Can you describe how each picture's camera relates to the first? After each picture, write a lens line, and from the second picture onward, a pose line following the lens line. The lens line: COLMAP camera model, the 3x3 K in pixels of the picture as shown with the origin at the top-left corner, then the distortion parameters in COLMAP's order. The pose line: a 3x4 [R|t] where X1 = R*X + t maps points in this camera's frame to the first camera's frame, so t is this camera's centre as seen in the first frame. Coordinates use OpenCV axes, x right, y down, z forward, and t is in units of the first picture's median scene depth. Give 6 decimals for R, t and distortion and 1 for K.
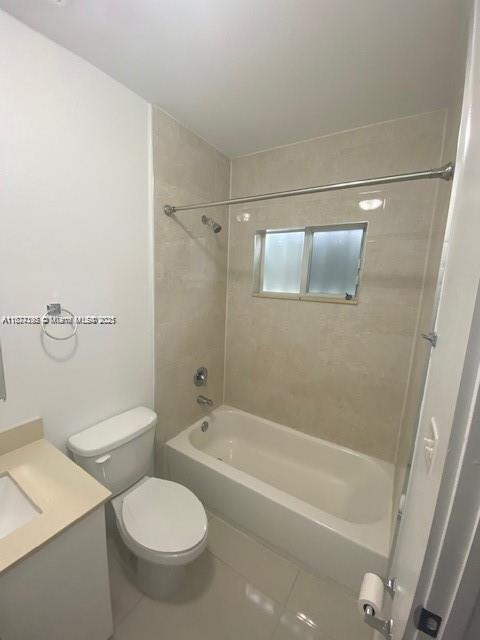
lens RADIAL K [[255.3, 0, 240.0], [0, 255.3, 320.0], [0, 0, 1]] dist [0.001491, -0.000148]
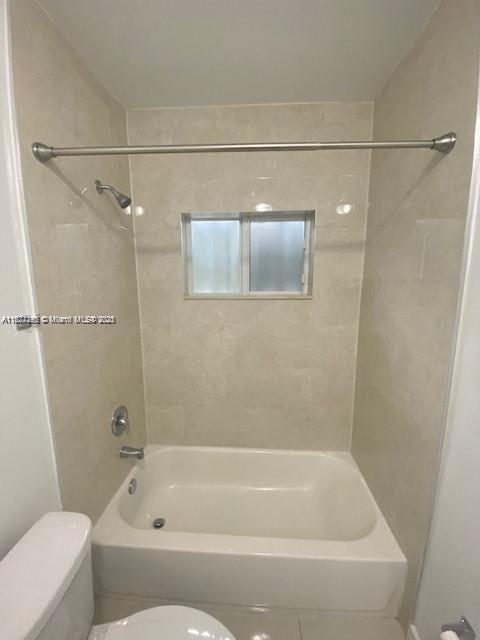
lens RADIAL K [[255.6, 0, 245.8], [0, 255.6, 329.3], [0, 0, 1]] dist [0.000913, -0.000003]
pose [[0.874508, -0.121005, 0.469674, -0.161302], [0.106700, 0.992652, 0.057073, -0.029583], [-0.473129, 0.000204, 0.880993, 0.244812]]
